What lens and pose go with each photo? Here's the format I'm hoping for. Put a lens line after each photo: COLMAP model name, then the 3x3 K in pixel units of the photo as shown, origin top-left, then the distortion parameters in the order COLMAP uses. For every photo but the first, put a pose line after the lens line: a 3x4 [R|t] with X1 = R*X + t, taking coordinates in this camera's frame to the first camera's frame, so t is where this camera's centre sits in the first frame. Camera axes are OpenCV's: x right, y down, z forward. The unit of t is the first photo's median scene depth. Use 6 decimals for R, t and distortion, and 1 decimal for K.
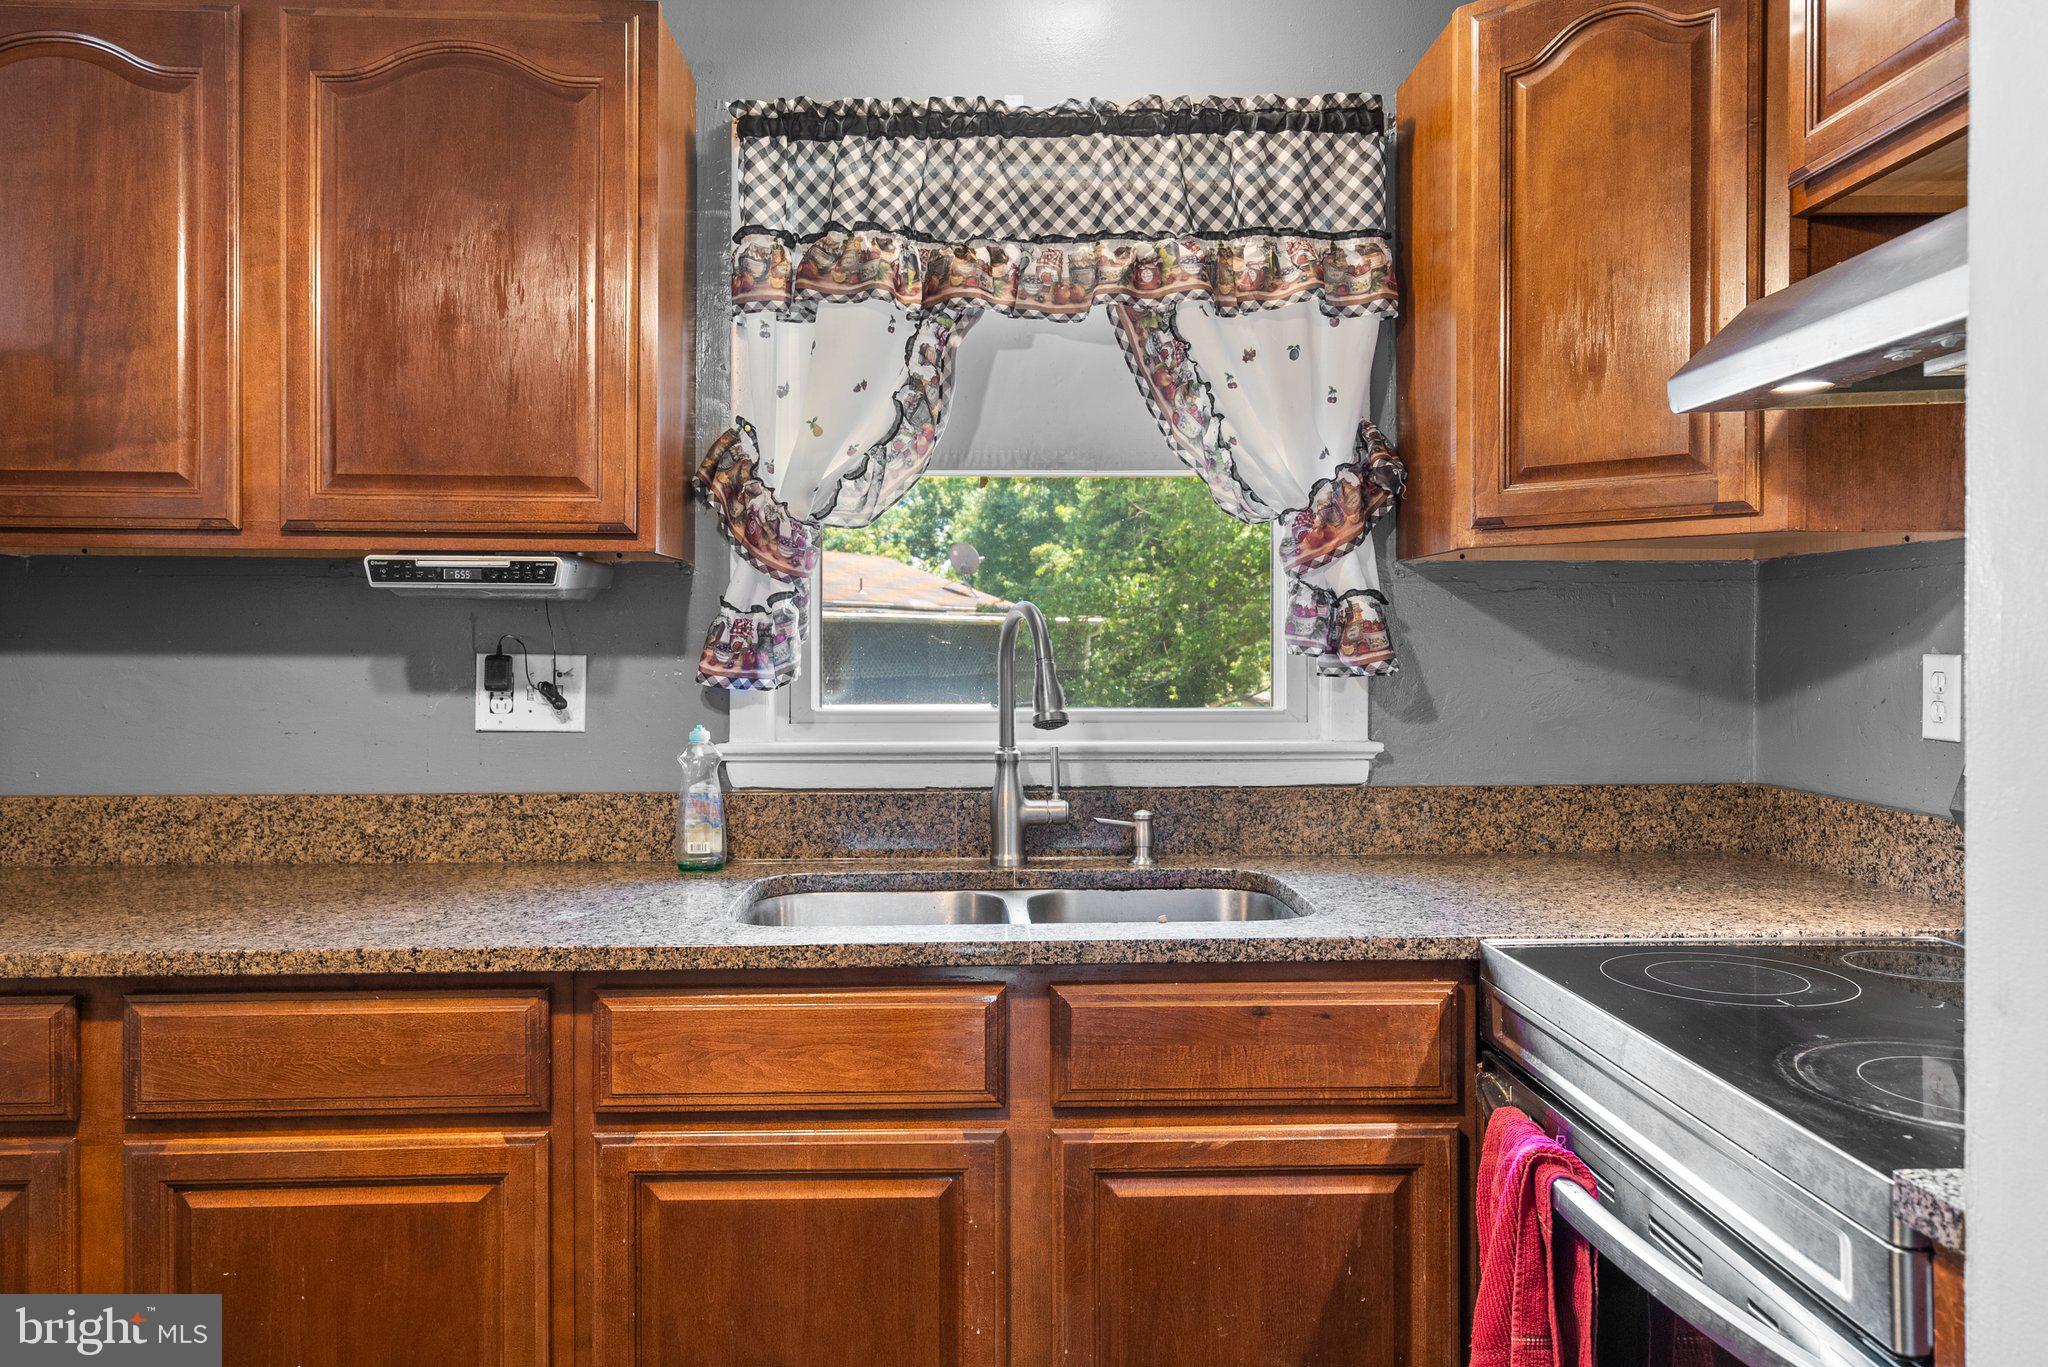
lens RADIAL K [[1407.7, 0, 1025.6], [0, 1407.7, 684.6], [0, 0, 1]] dist [0.013382, 0.000596]
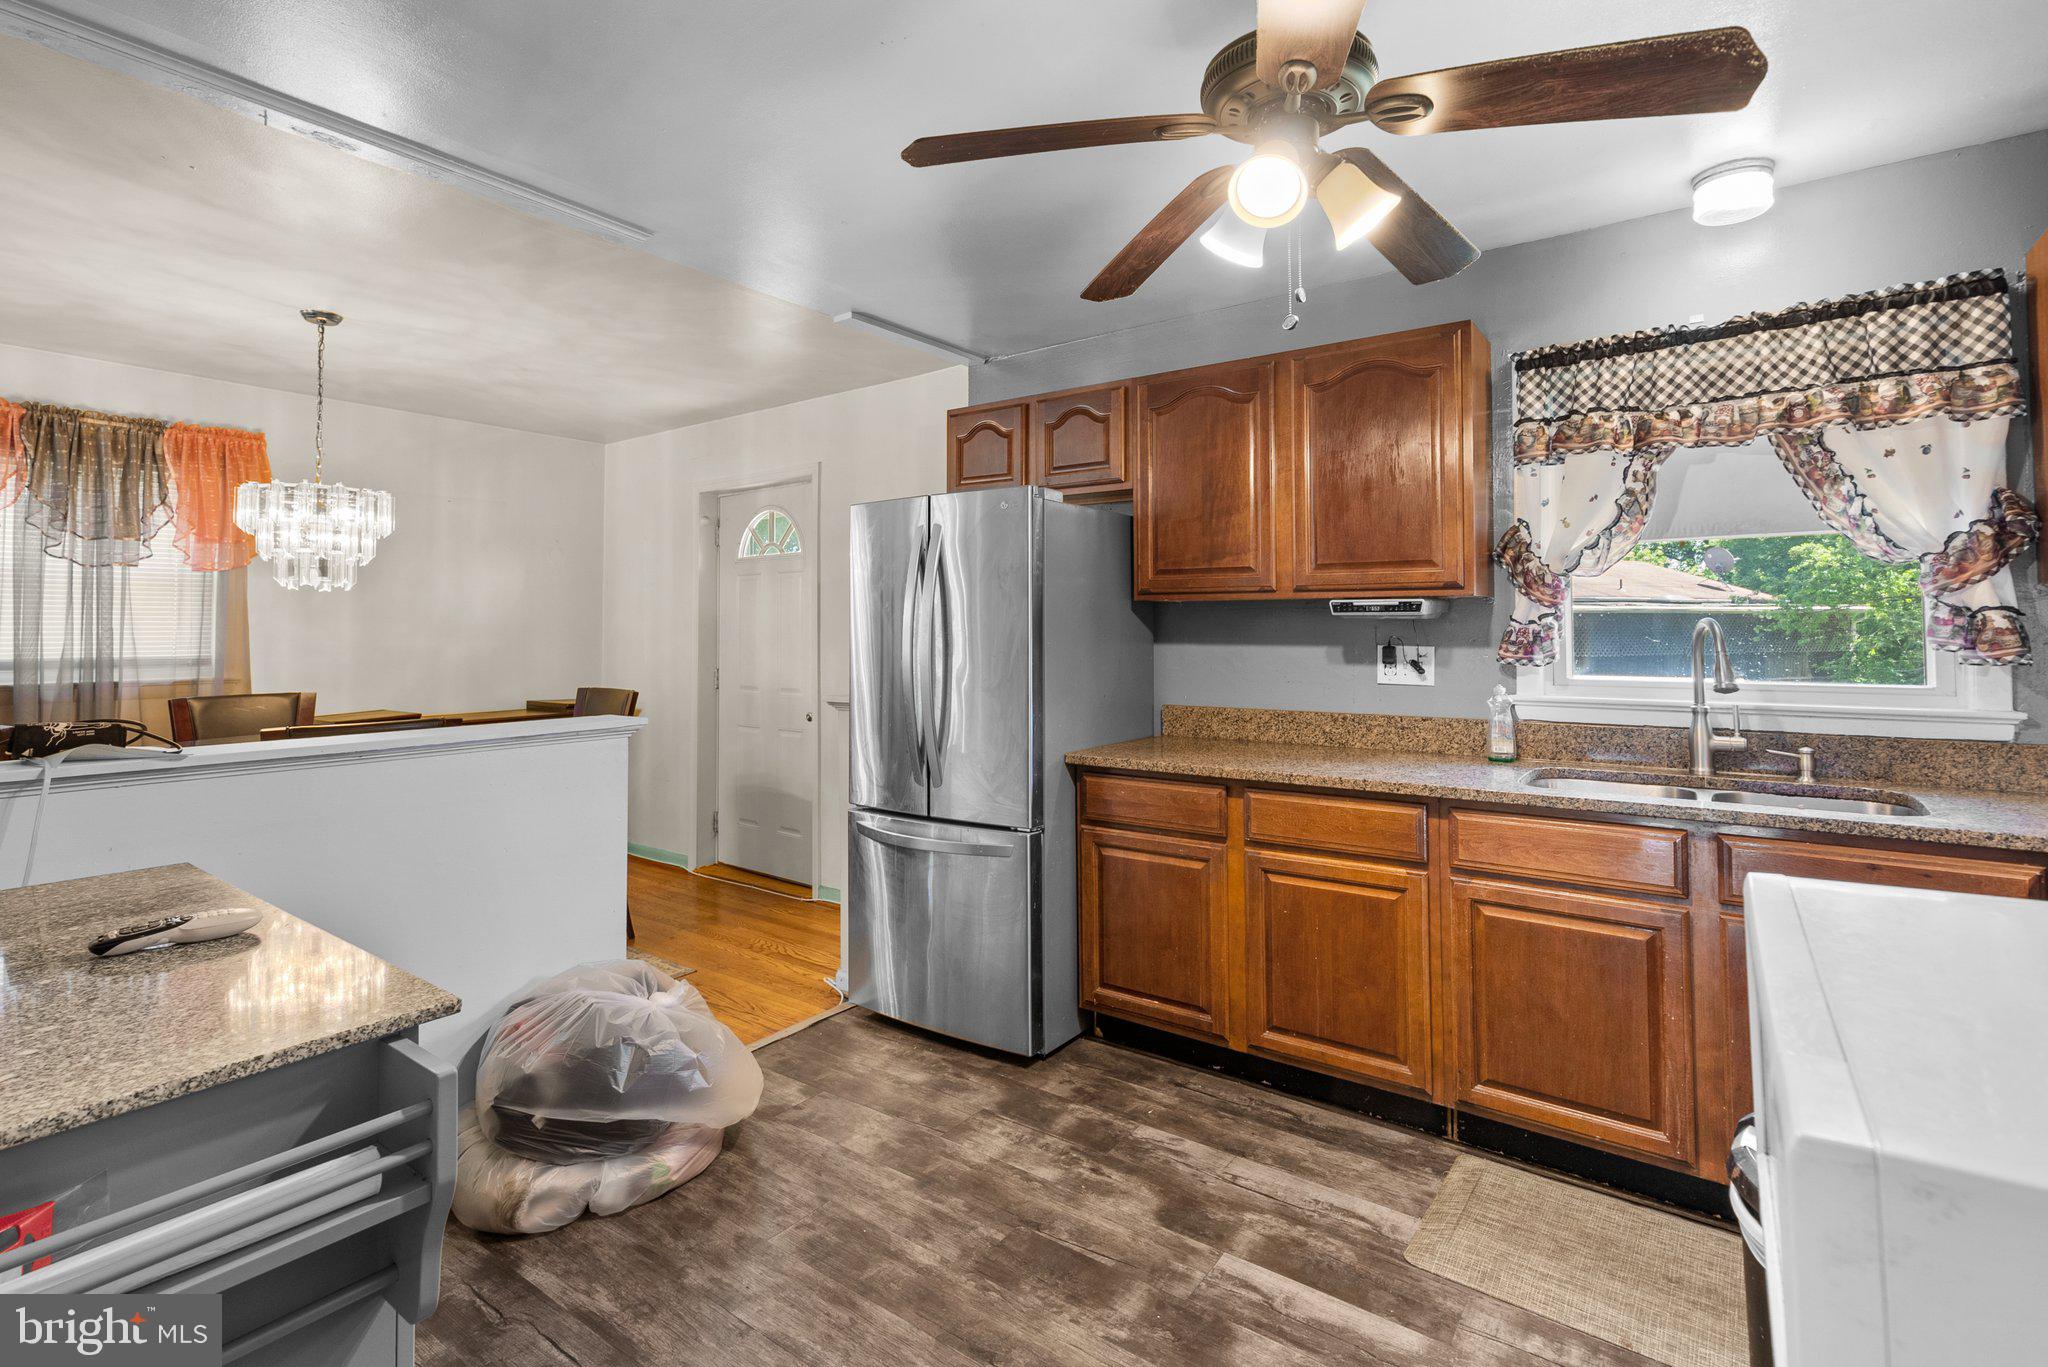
lens RADIAL K [[933.3, 0, 1022.4], [0, 933.3, 593.3], [0, 0, 1]] dist [-0.004861, 0.001964]
pose [[0.771264, -0.028564, -0.635874, 0.076406], [-0.014294, 0.997963, -0.062167, -0.006560], [0.636354, 0.057037, 0.769285, -0.388491]]
